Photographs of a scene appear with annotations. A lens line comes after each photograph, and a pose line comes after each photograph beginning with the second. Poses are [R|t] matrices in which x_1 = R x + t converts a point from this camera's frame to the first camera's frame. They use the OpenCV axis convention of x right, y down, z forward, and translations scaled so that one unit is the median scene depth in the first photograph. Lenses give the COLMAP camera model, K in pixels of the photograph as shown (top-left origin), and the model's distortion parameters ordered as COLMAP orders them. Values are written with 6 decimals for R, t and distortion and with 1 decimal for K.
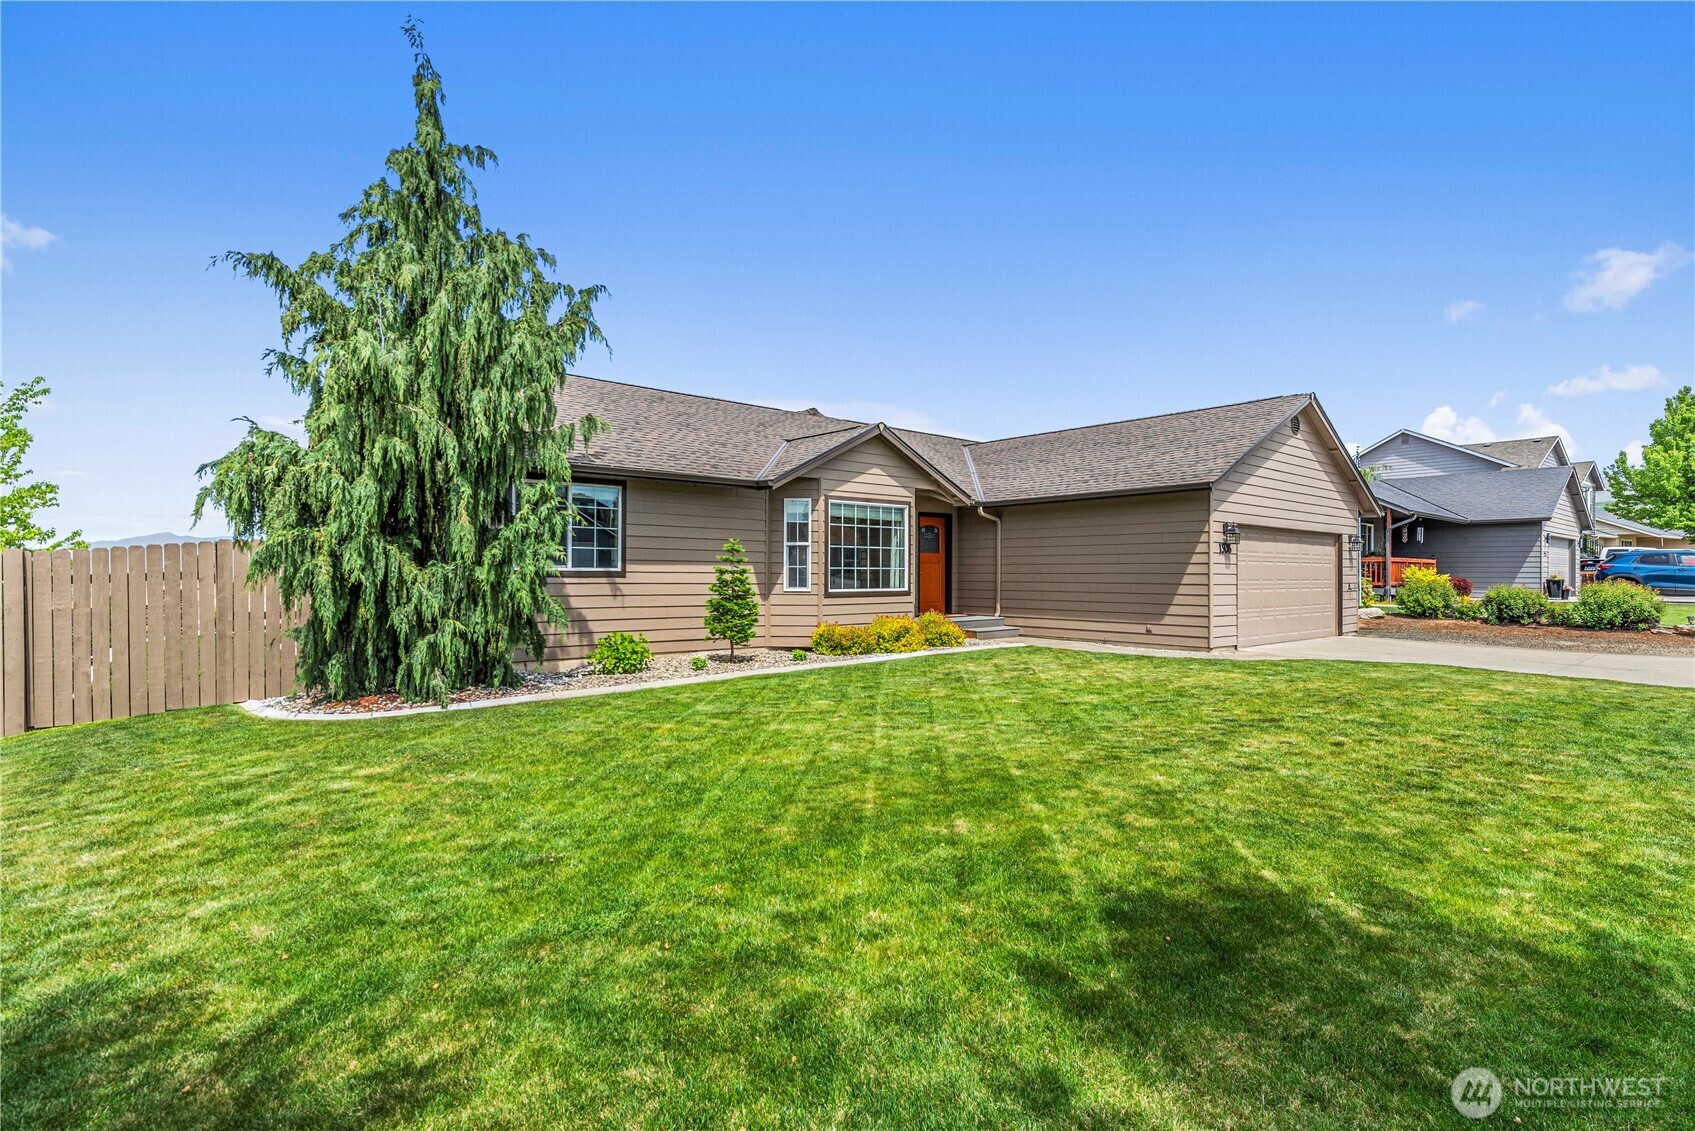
lens RADIAL K [[822.7, 0, 850.5], [0, 822.7, 571.7], [0, 0, 1]] dist [0.000430, -0.000135]
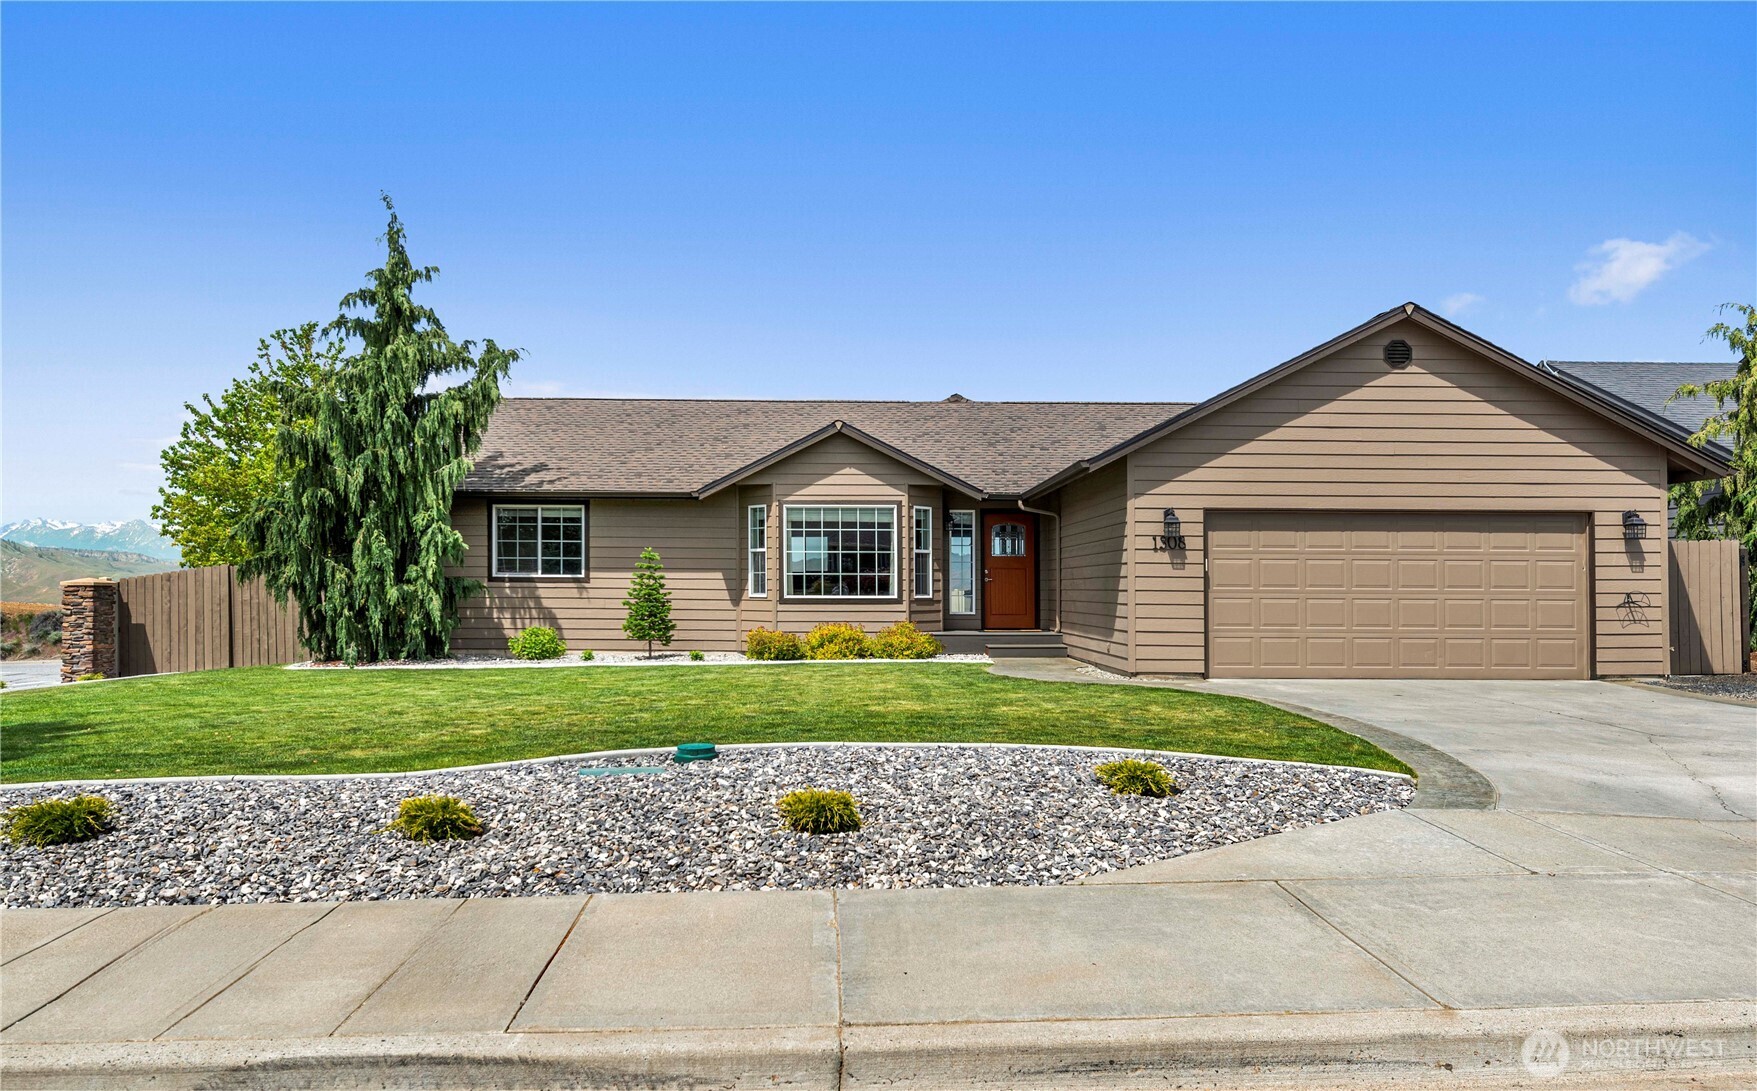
lens RADIAL K [[1100.3, 0, 846.0], [0, 1100.3, 582.3], [0, 0, 1]] dist [-0.001526, -0.001374]
pose [[0.767328, -0.004006, -0.641243, 0.882099], [-0.000108, 0.999980, -0.006376, 0.014213], [0.641255, 0.004962, 0.767312, 0.033061]]
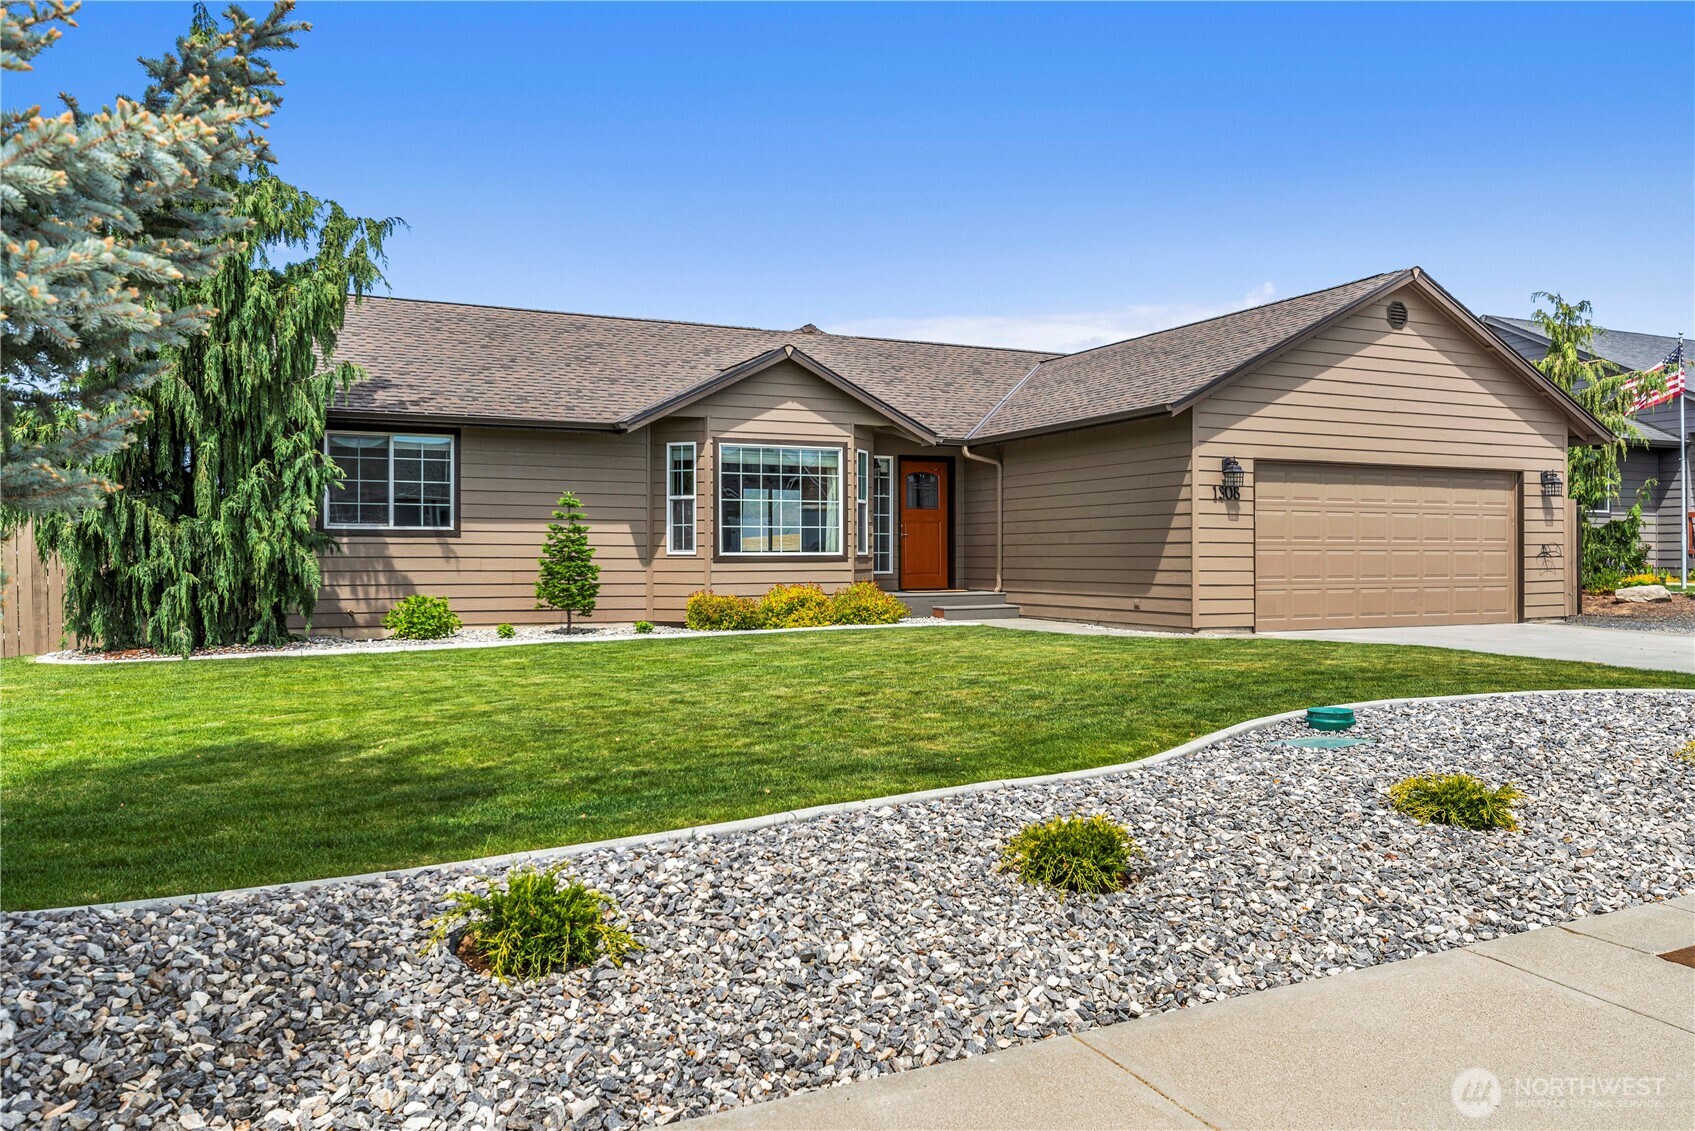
lens RADIAL K [[1237.1, 0, 847.5], [0, 1237.1, 565.5], [0, 0, 1]] dist [0.000949, -0.000636]
pose [[0.963438, -0.002906, -0.267917, 0.427880], [0.005382, 0.999949, 0.008506, 0.024837], [0.267878, -0.009637, 0.963405, -0.153602]]
